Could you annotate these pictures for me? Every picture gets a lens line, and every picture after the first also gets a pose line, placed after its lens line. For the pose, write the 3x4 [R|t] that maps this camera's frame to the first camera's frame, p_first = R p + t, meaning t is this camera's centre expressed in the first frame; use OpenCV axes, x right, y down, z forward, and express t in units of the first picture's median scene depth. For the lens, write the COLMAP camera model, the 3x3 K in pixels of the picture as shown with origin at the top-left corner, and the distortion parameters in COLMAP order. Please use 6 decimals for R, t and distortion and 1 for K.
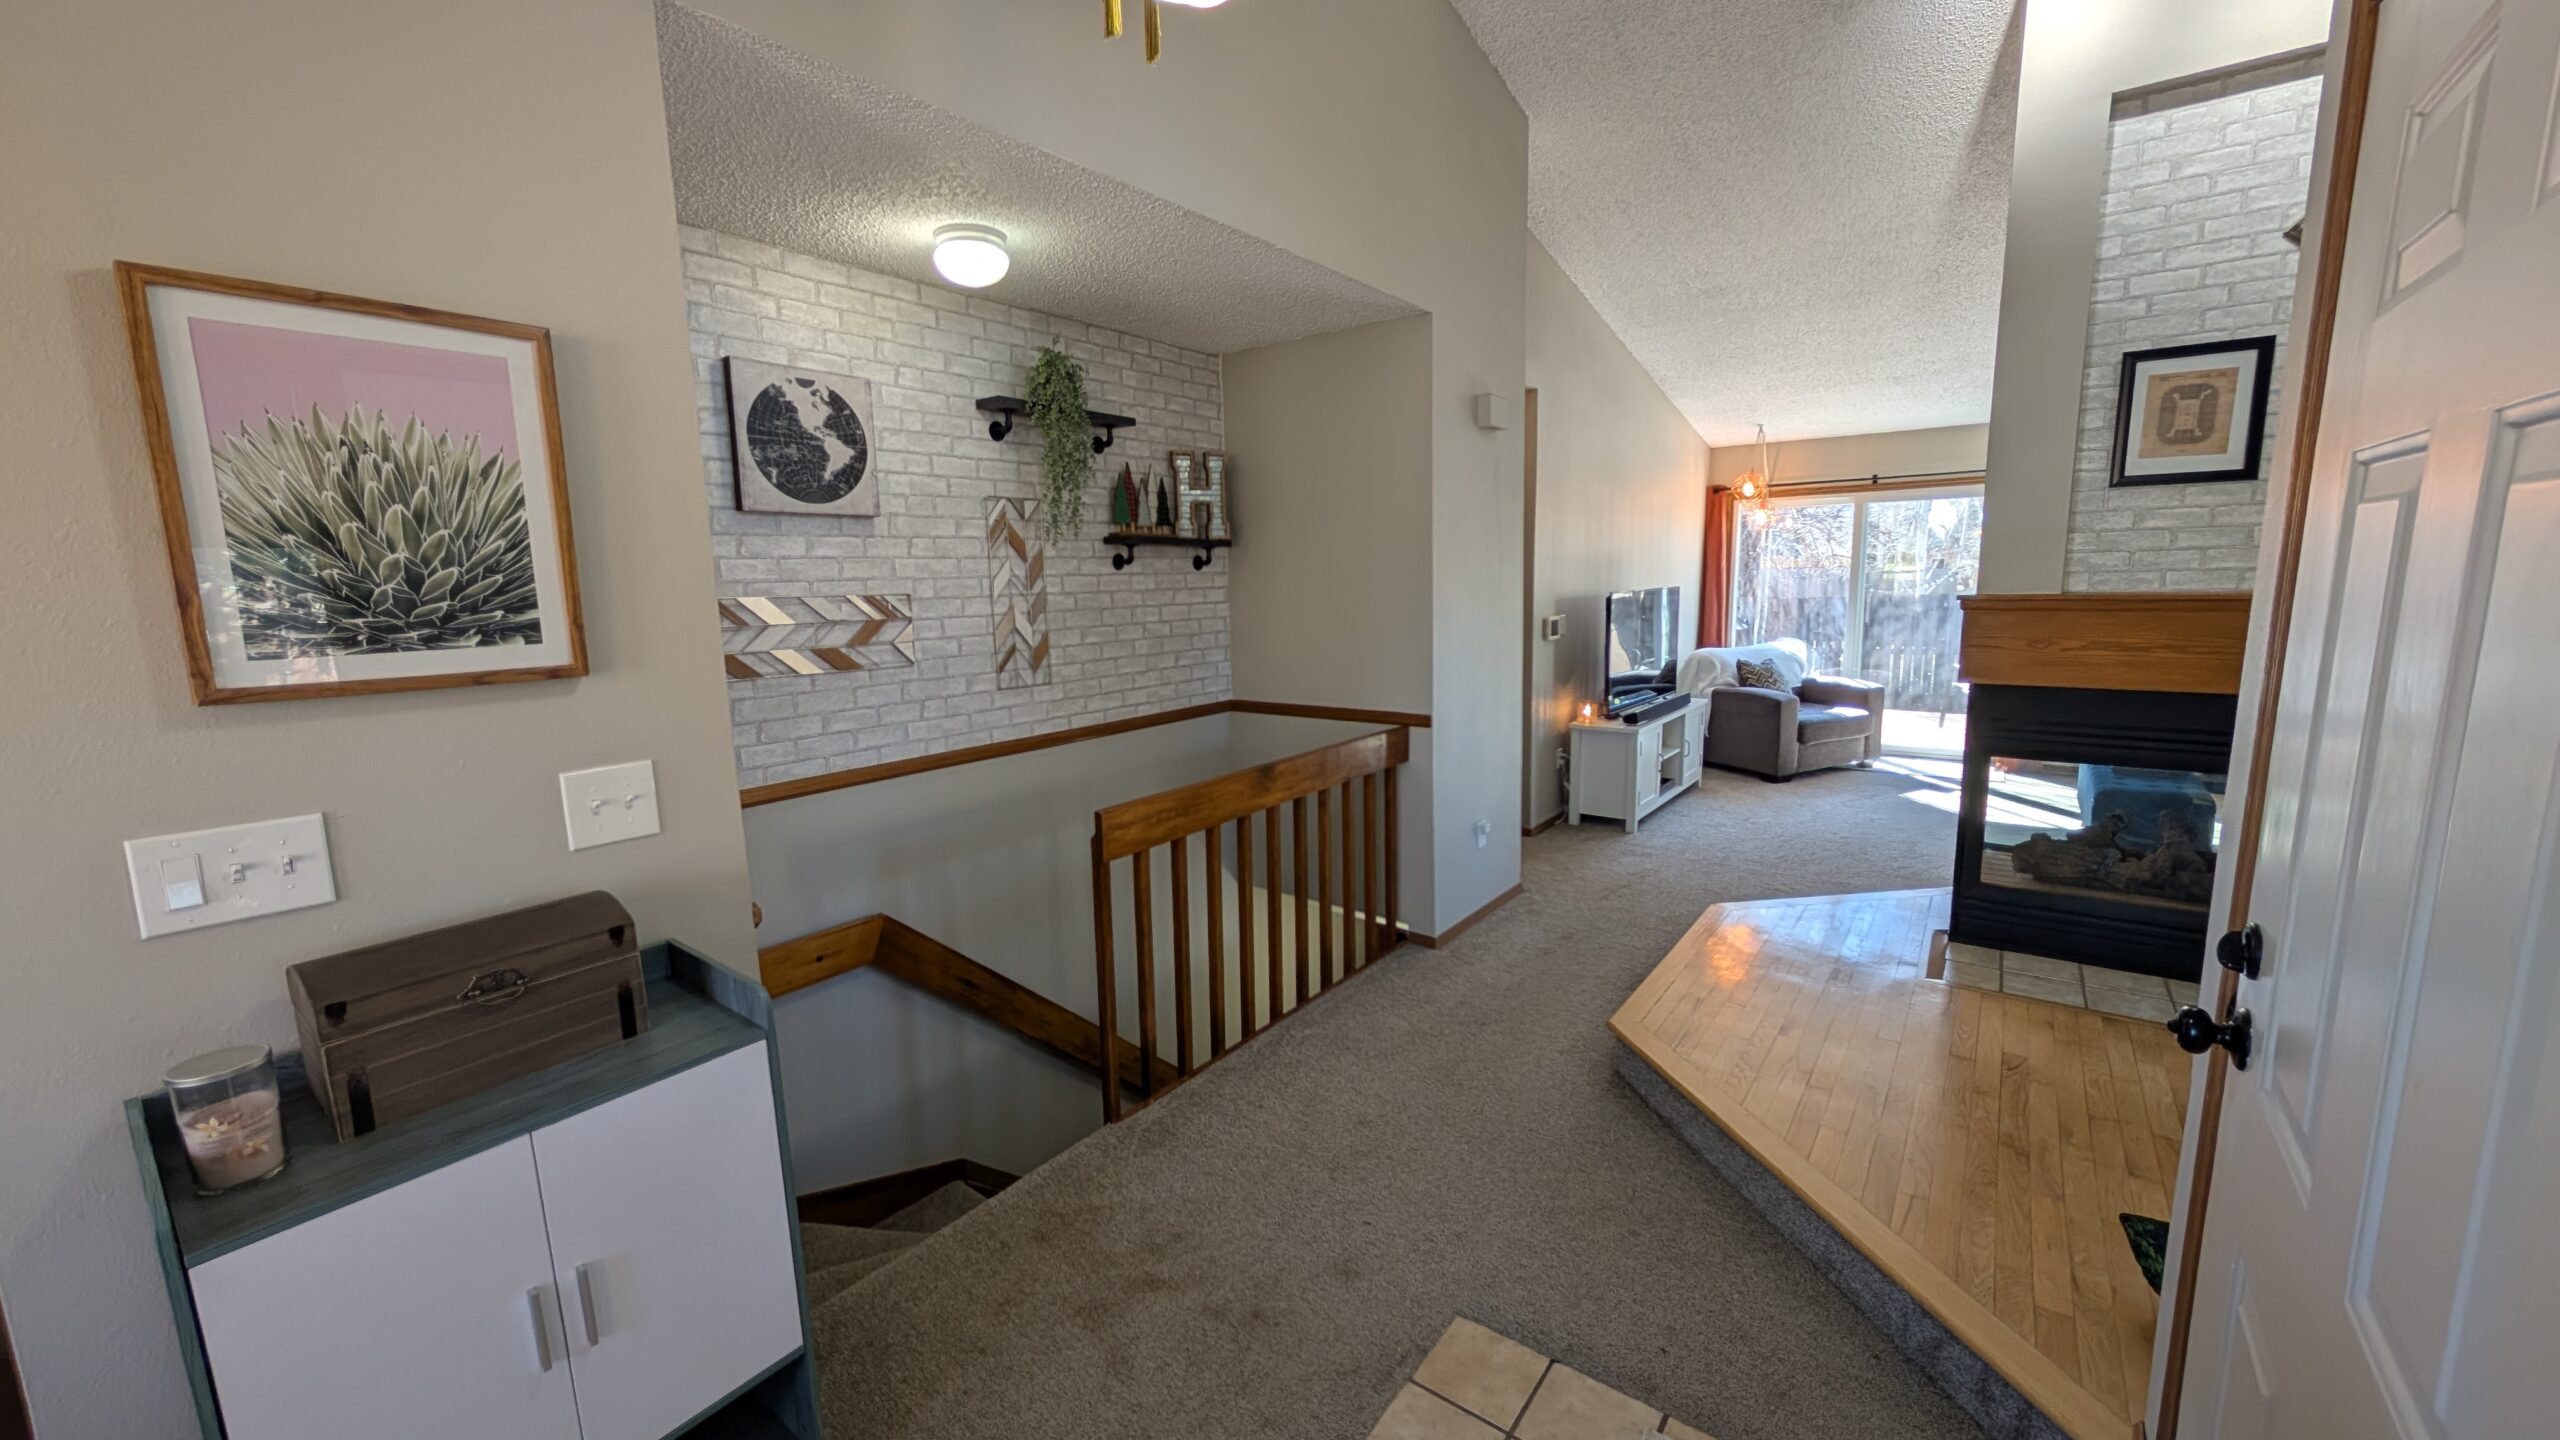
lens RADIAL K [[959.8, 0, 1288.7], [0, 959.8, 712.6], [0, 0, 1]] dist [0.001640, 0.000702]
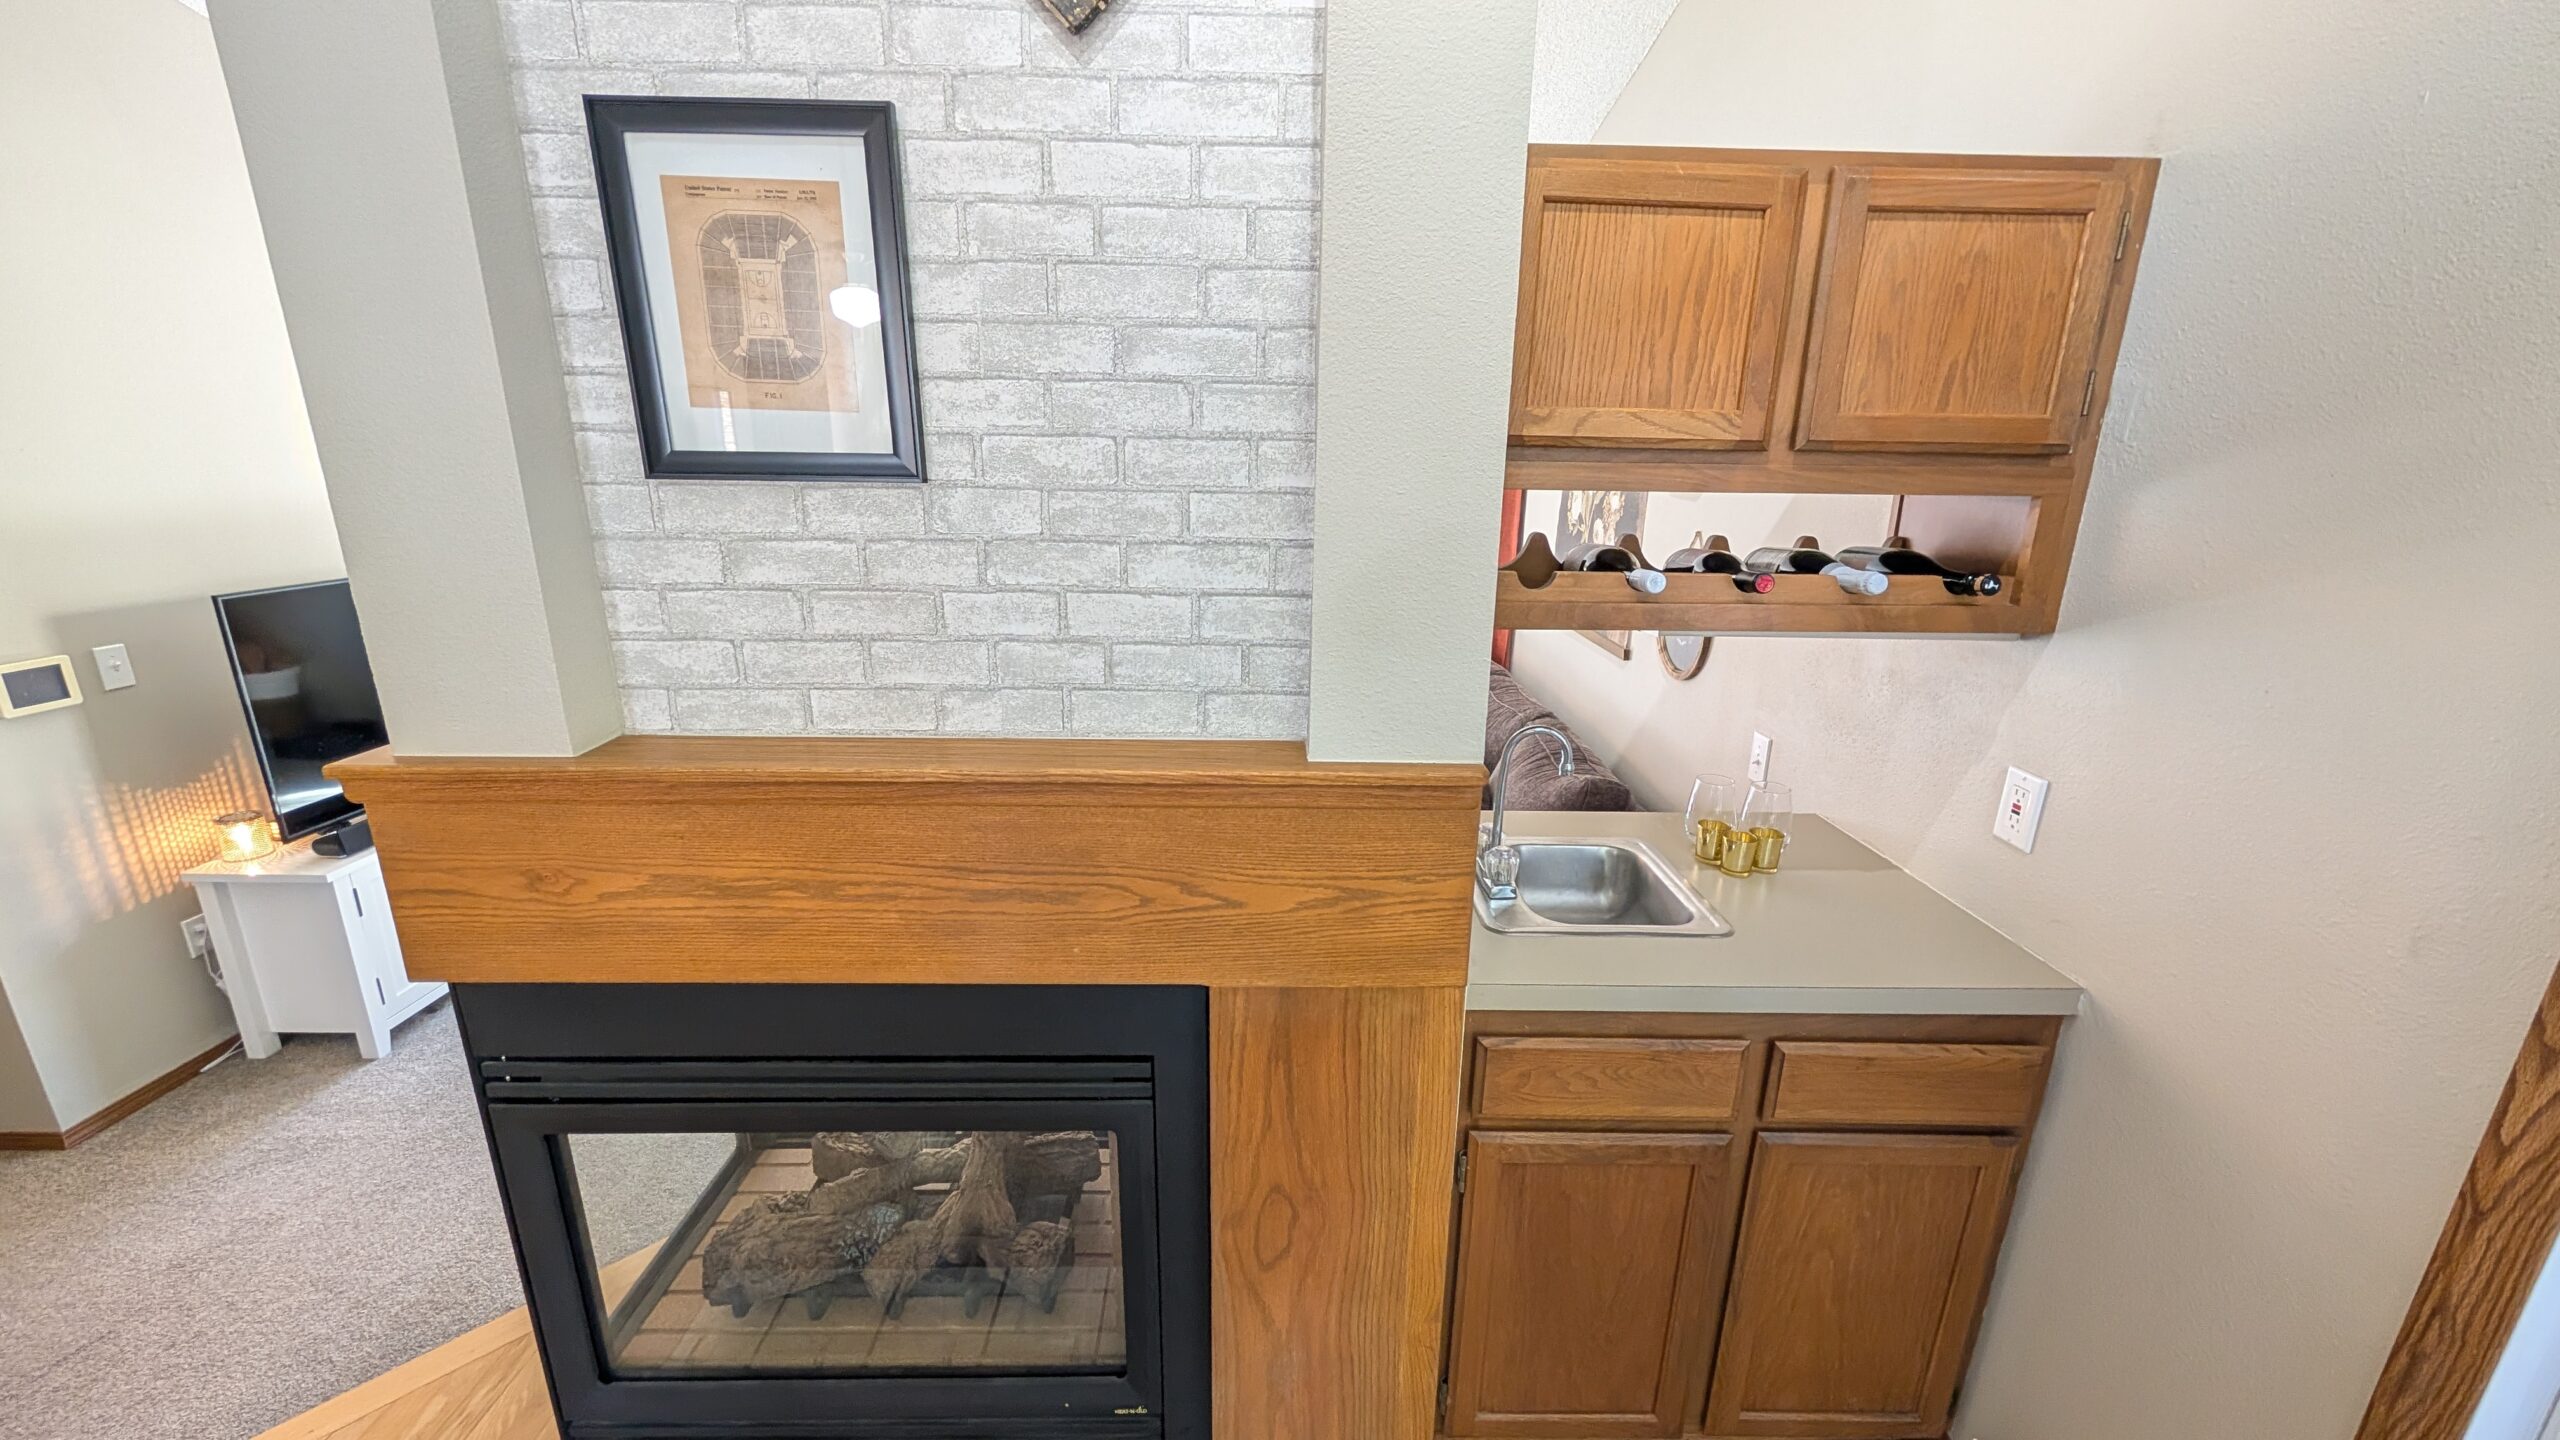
lens RADIAL K [[959.8, 0, 1288.1], [0, 959.8, 717.1], [0, 0, 1]] dist [0.001640, 0.000702]
pose [[0.788900, -0.132445, 0.600079, 0.811127], [0.059205, 0.988337, 0.140305, -0.178432], [-0.611663, -0.075159, 0.787541, 0.533430]]
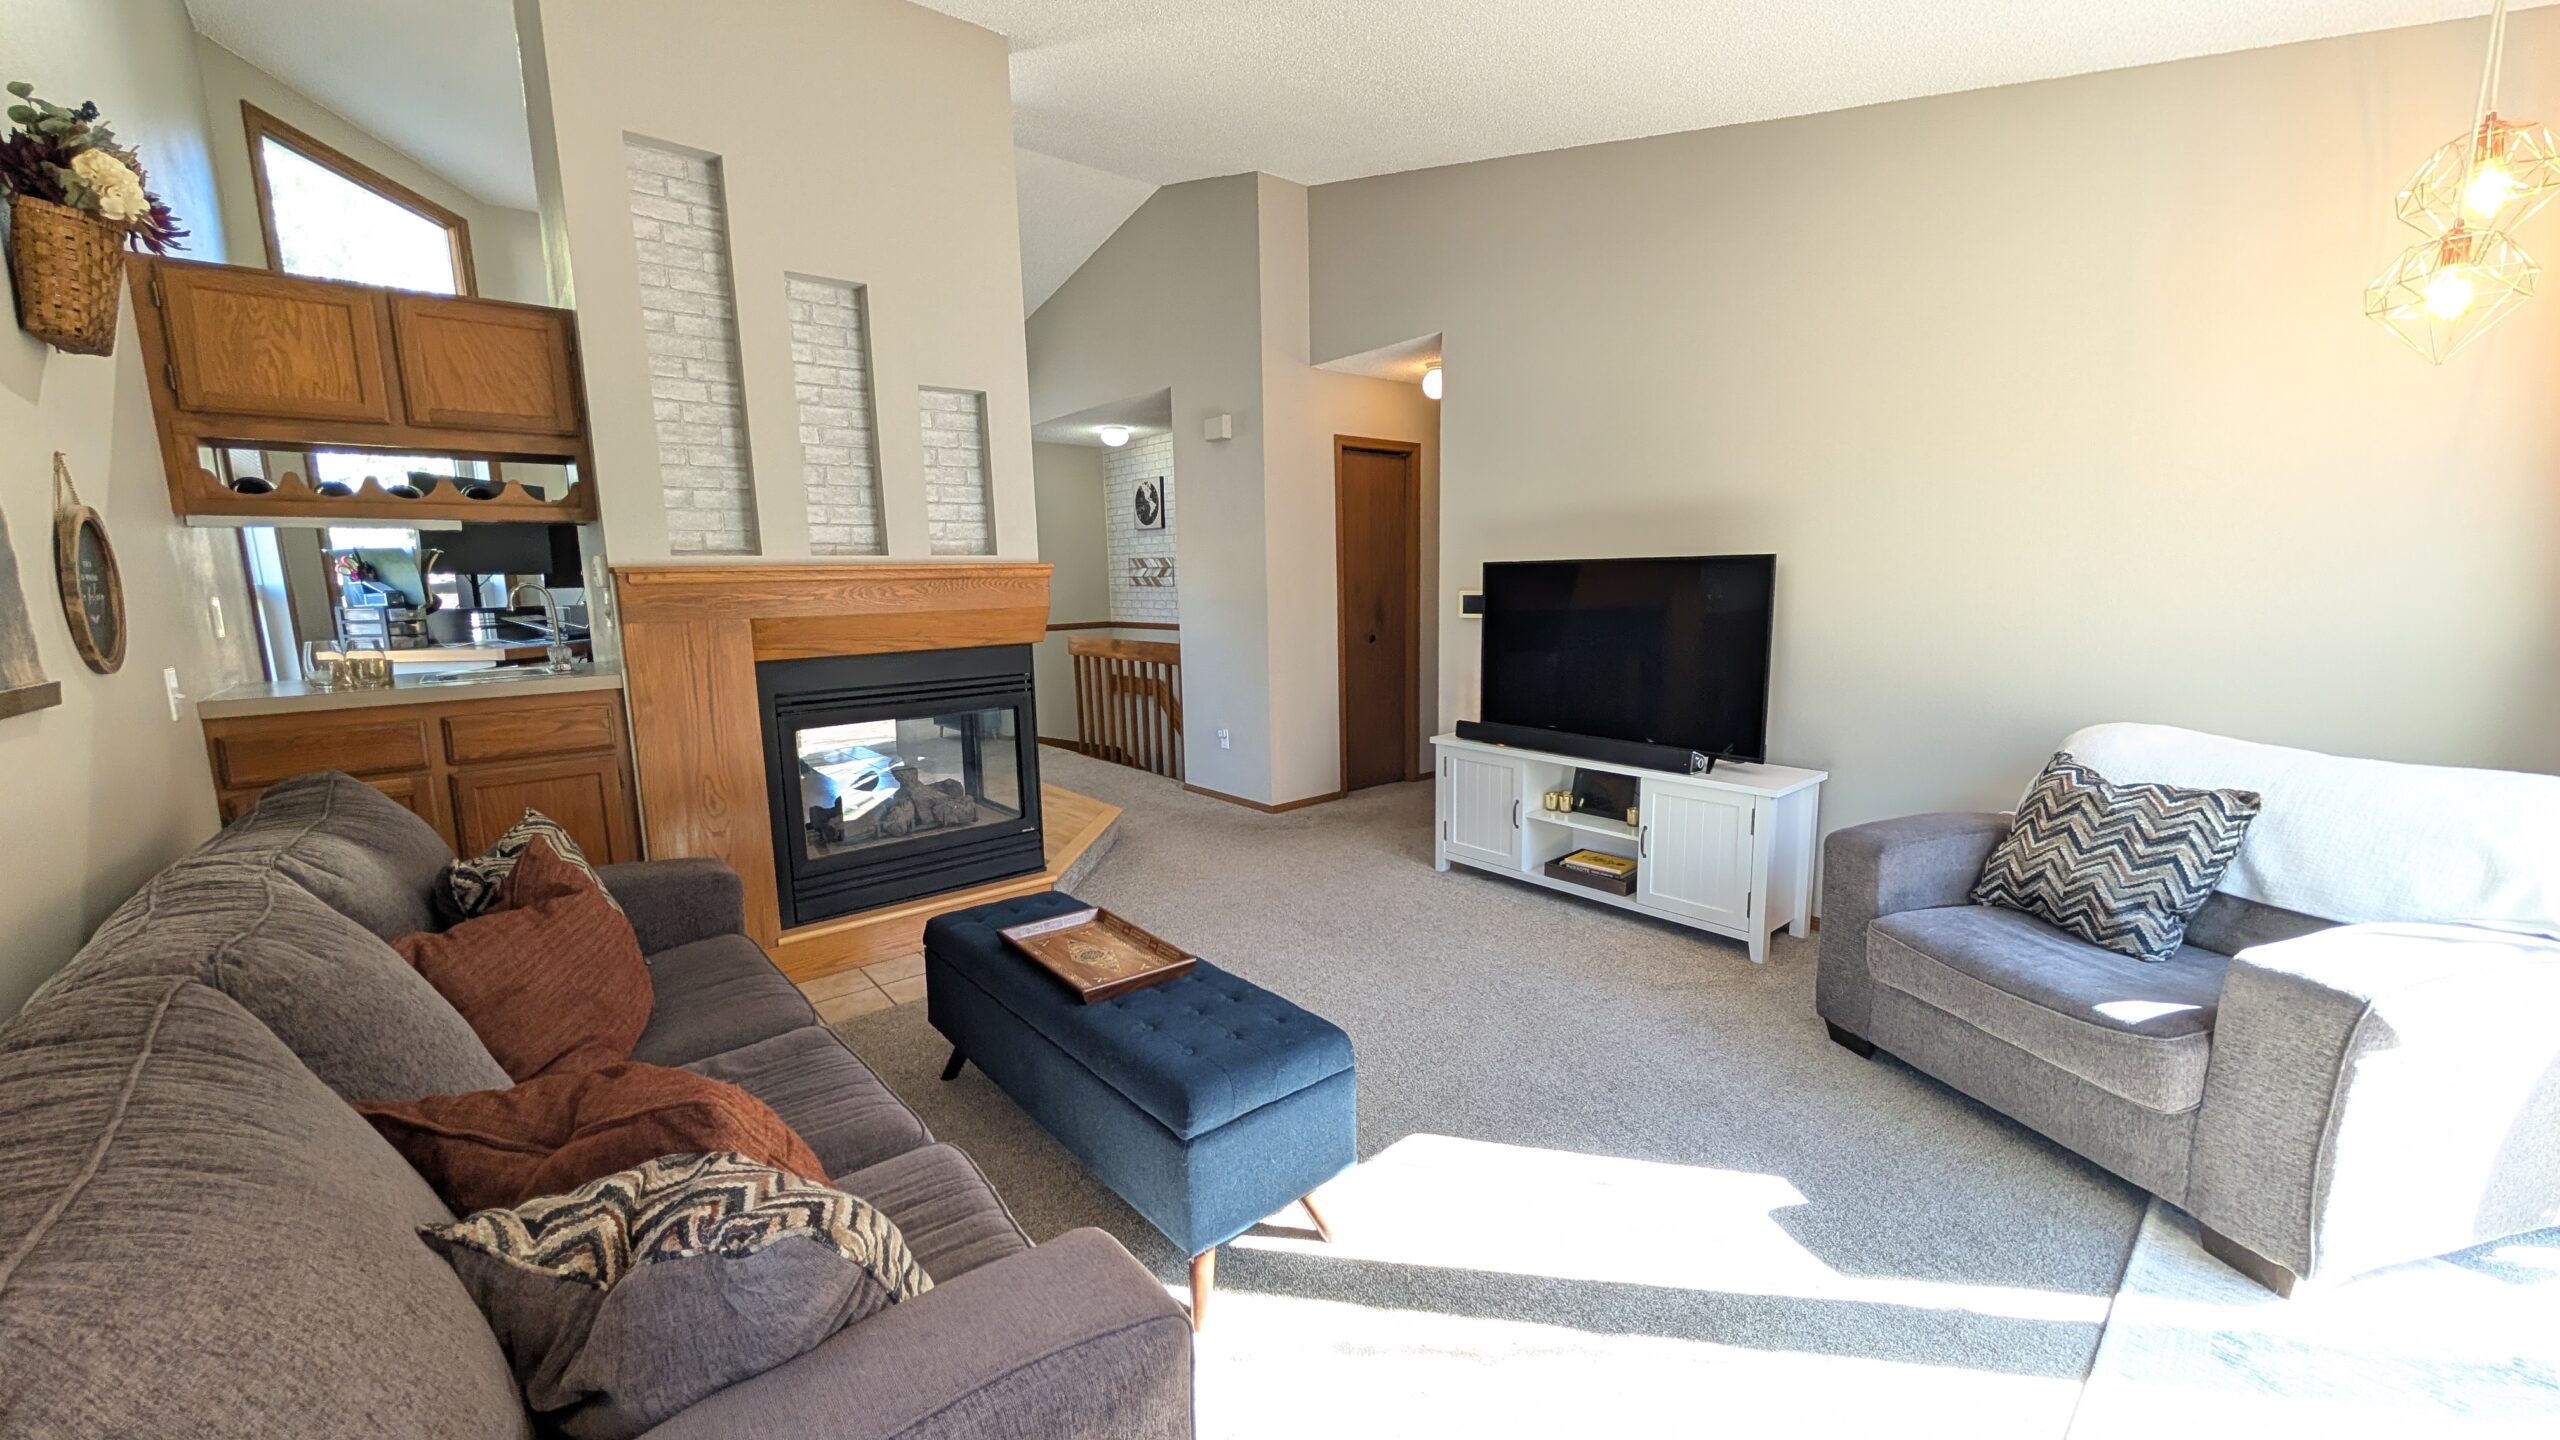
lens RADIAL K [[959.8, 0, 1281.3], [0, 959.8, 724.5], [0, 0, 1]] dist [0.001640, 0.000702]
pose [[-0.222241, 0.176628, -0.958860, 1.977181], [-0.122257, 0.970643, 0.207135, -0.248401], [0.967296, 0.163261, -0.194123, 1.784370]]
